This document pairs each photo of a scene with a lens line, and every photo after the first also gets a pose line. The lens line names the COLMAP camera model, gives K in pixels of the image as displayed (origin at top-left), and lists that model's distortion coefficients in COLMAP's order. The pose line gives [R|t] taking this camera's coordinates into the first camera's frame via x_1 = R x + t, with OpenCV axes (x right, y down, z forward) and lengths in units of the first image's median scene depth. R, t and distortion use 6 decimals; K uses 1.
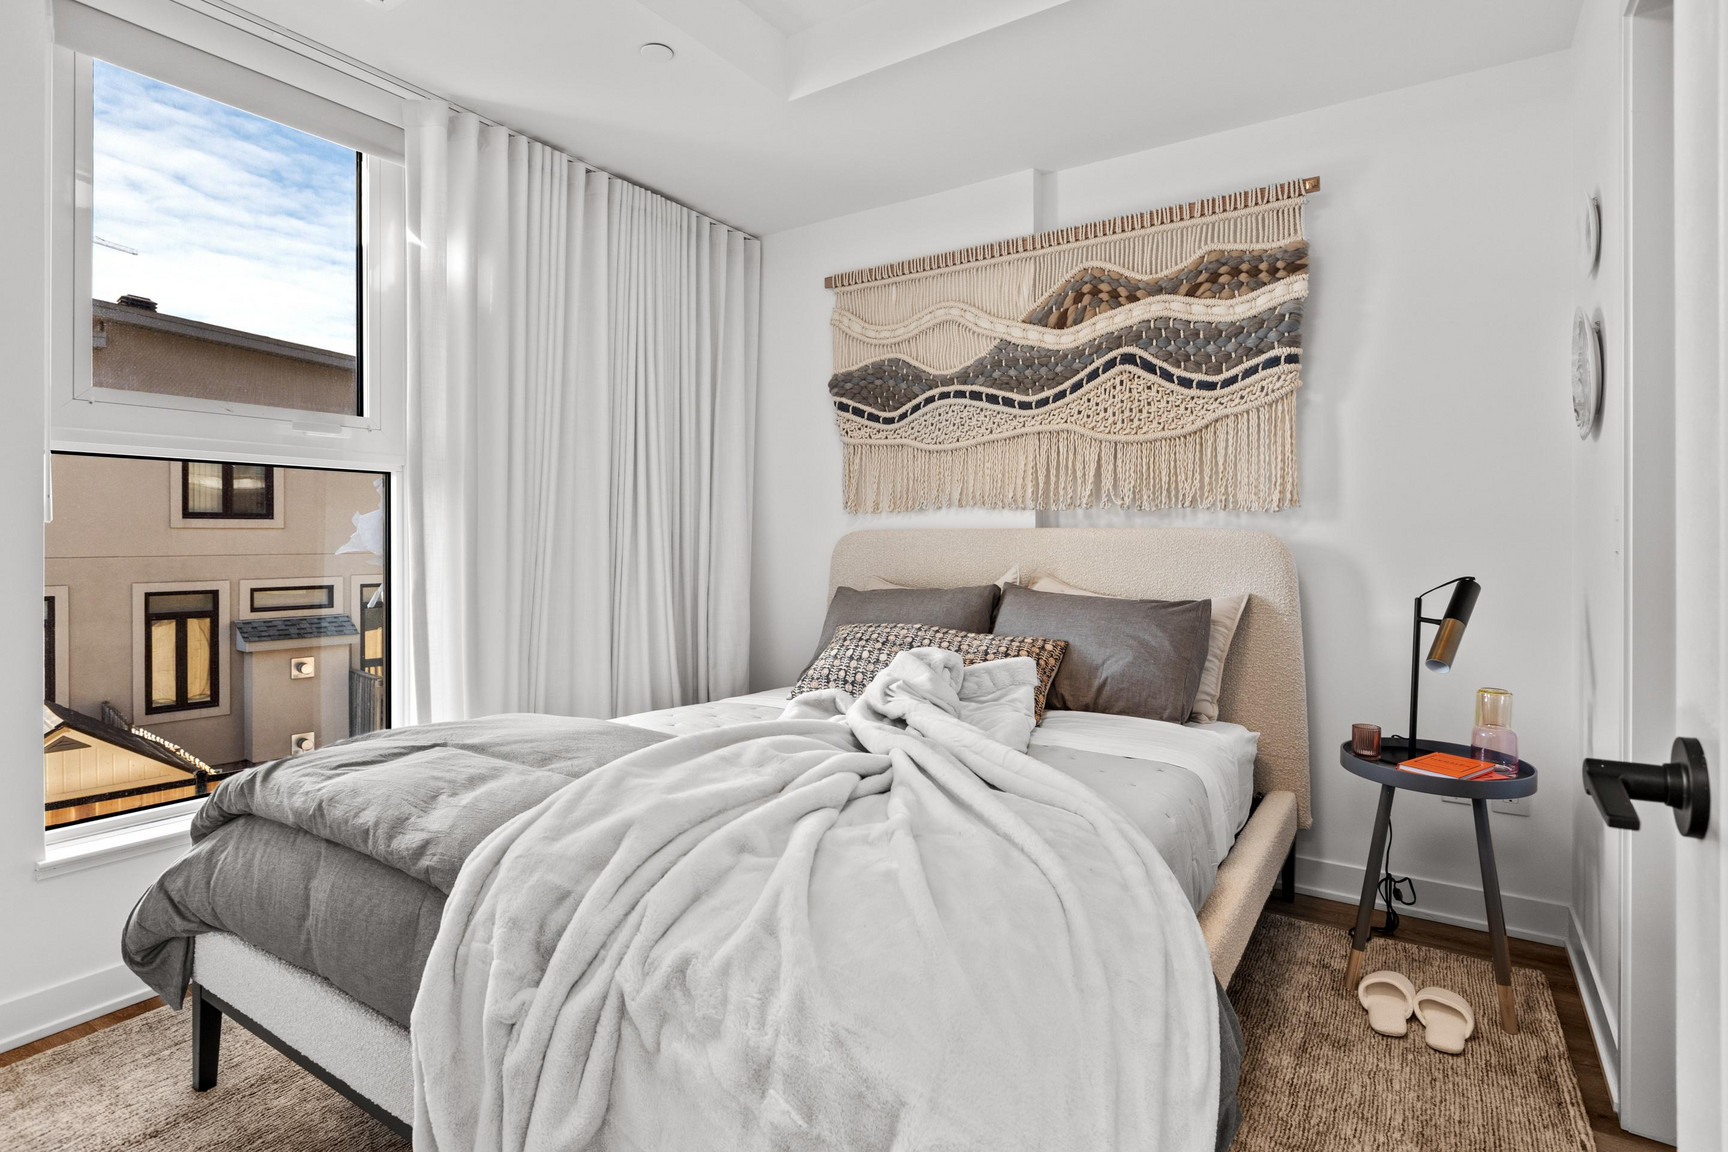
lens RADIAL K [[883.4, 0, 864.4], [0, 883.4, 559.9], [0, 0, 1]] dist [-0.003385, -0.000431]
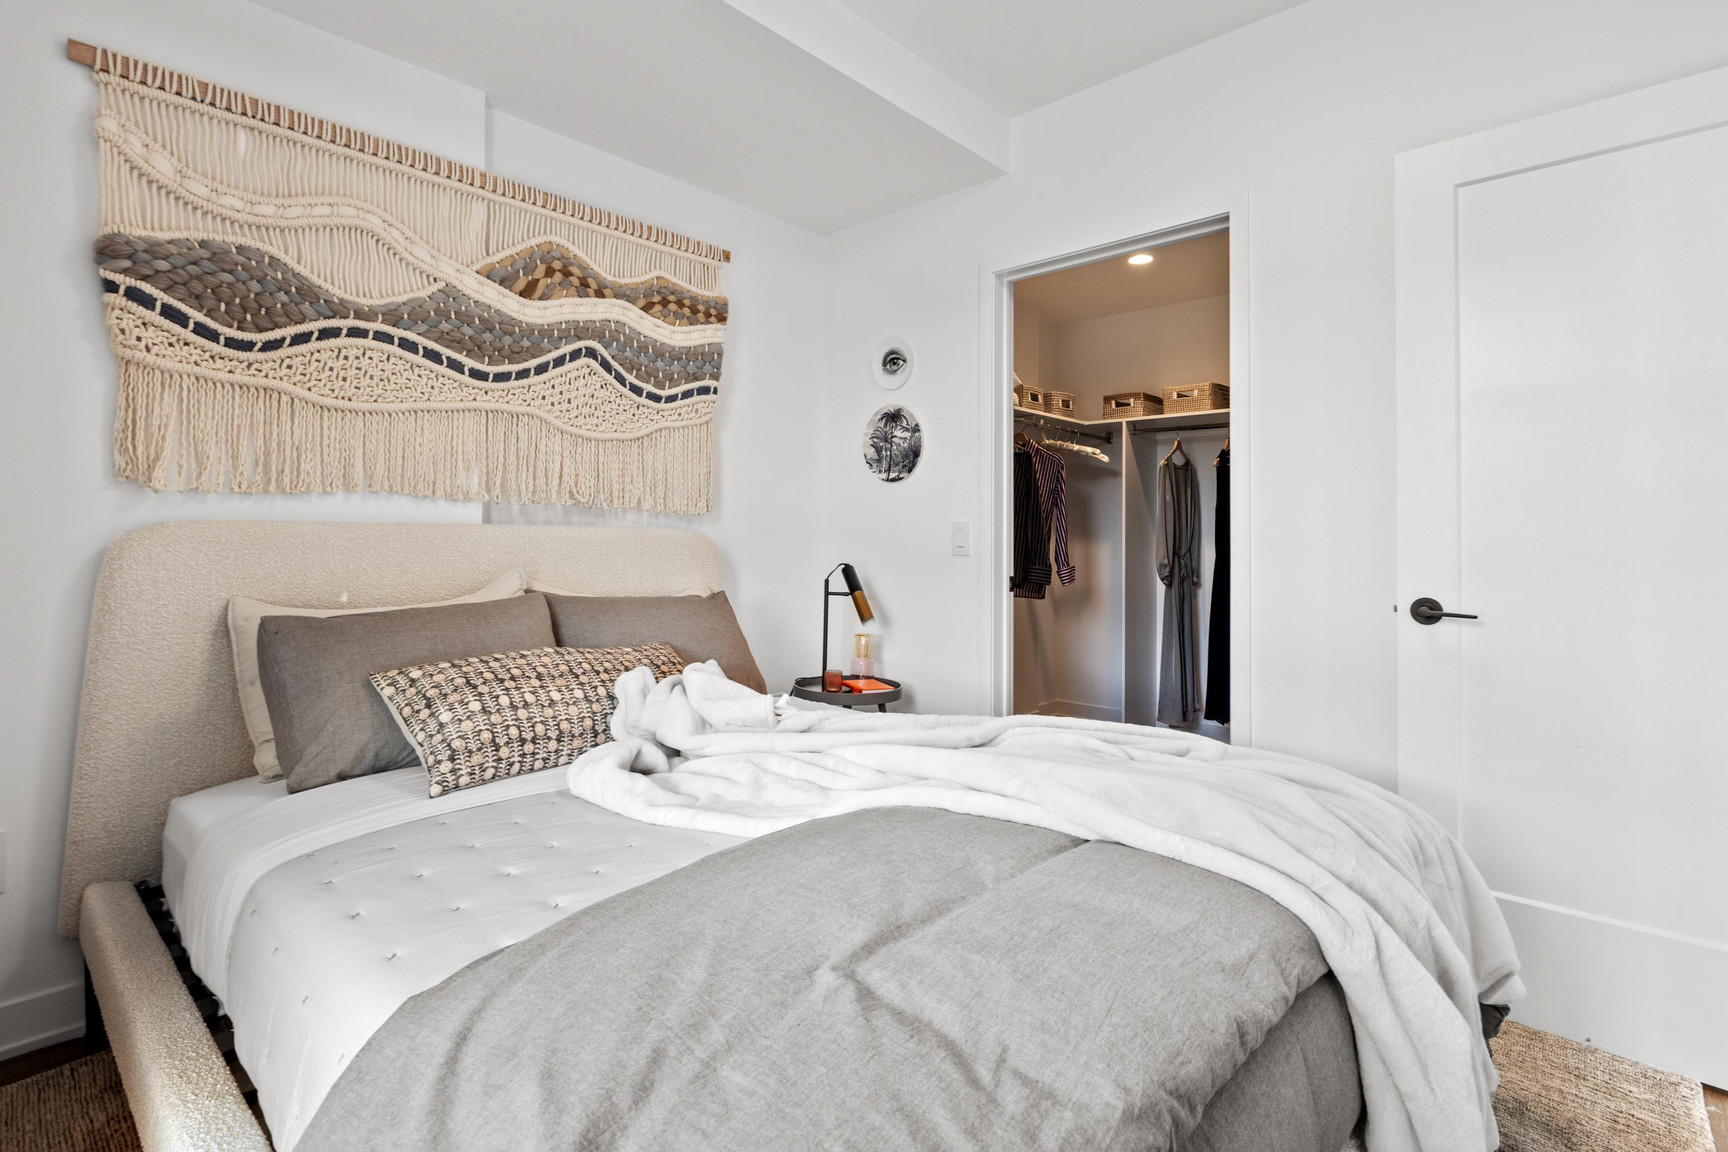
lens RADIAL K [[821.1, 0, 874.1], [0, 821.1, 544.0], [0, 0, 1]] dist [0.001181, -0.000843]
pose [[0.159344, -0.004784, 0.987212, -0.530672], [0.017081, 0.999852, 0.002089, -0.012754], [-0.987075, 0.016530, 0.159402, 0.531324]]
